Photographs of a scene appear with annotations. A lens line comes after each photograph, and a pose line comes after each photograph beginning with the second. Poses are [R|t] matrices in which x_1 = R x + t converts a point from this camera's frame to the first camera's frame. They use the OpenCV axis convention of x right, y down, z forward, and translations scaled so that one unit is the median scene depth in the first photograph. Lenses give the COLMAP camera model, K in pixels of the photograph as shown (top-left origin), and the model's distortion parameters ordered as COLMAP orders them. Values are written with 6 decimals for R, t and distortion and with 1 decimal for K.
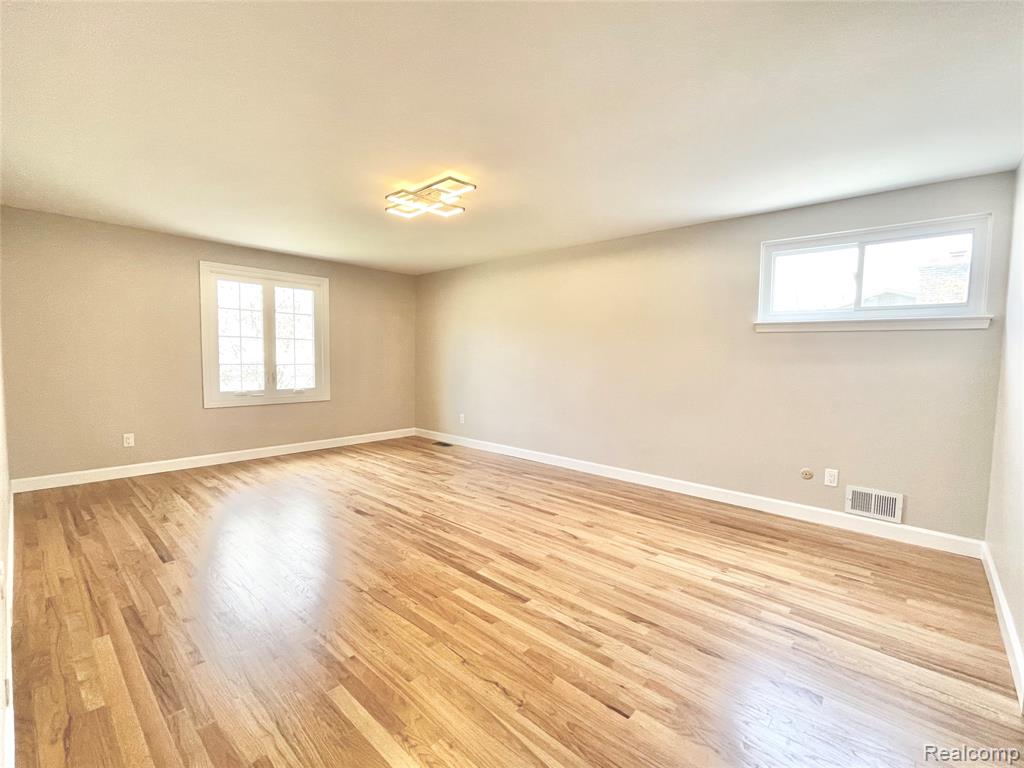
lens RADIAL K [[451.5, 0, 514.4], [0, 451.5, 386.5], [0, 0, 1]] dist [-0.001597, 0.001732]
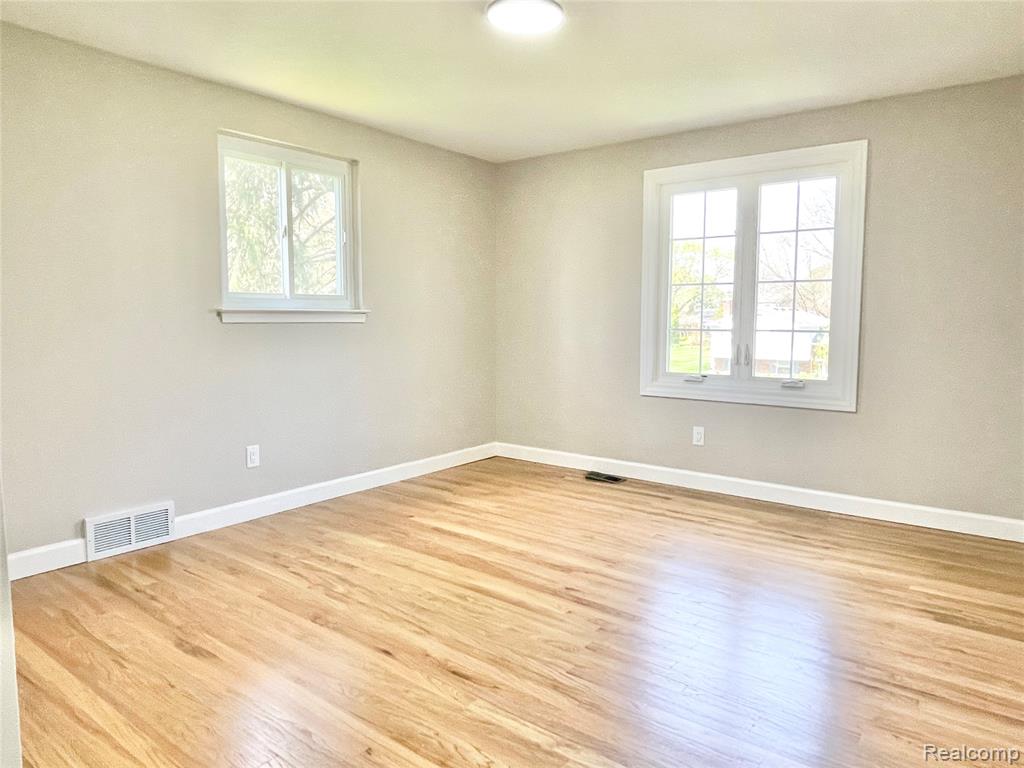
lens RADIAL K [[654.9, 0, 512.5], [0, 654.9, 378.4], [0, 0, 1]] dist [-0.056920, -0.001694]
pose [[0.106225, 0.088589, -0.990388, 0.360661], [-0.071161, 0.994147, 0.081293, -0.056575], [0.991793, 0.061842, 0.111907, 1.053581]]
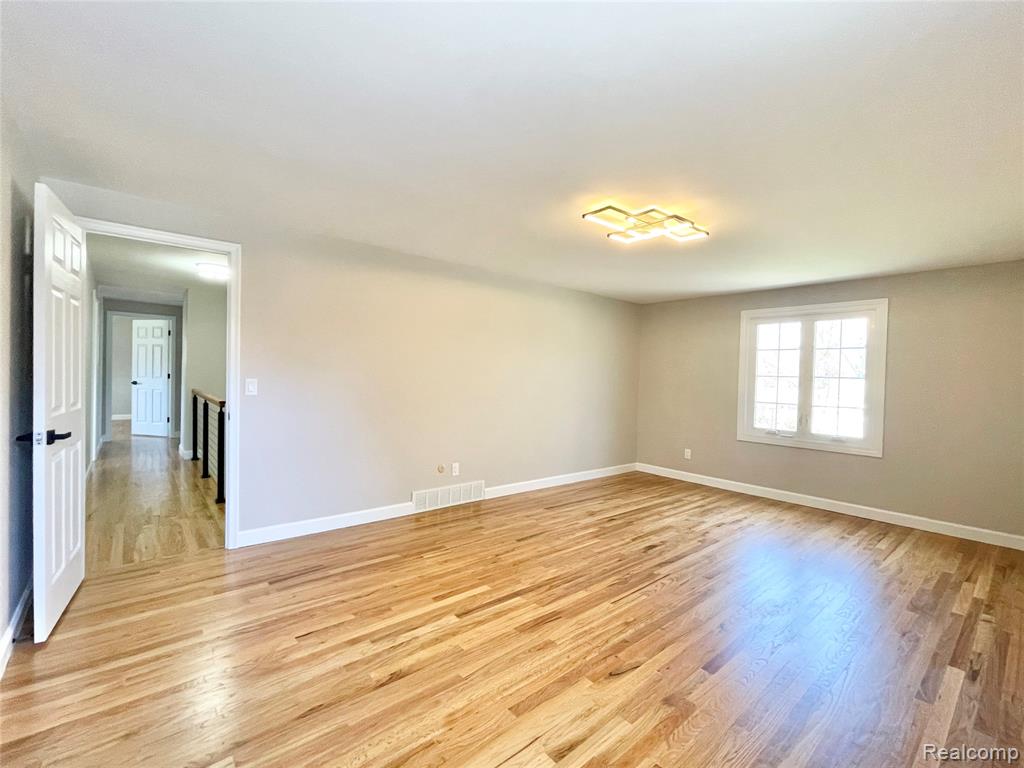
lens RADIAL K [[451.5, 0, 512.6], [0, 451.5, 386.6], [0, 0, 1]] dist [-0.001597, 0.001732]
pose [[-0.131667, 0.002569, -0.991291, 0.763995], [-0.099900, 0.994871, 0.015848, -0.069112], [0.986247, 0.101117, -0.130735, 0.866385]]
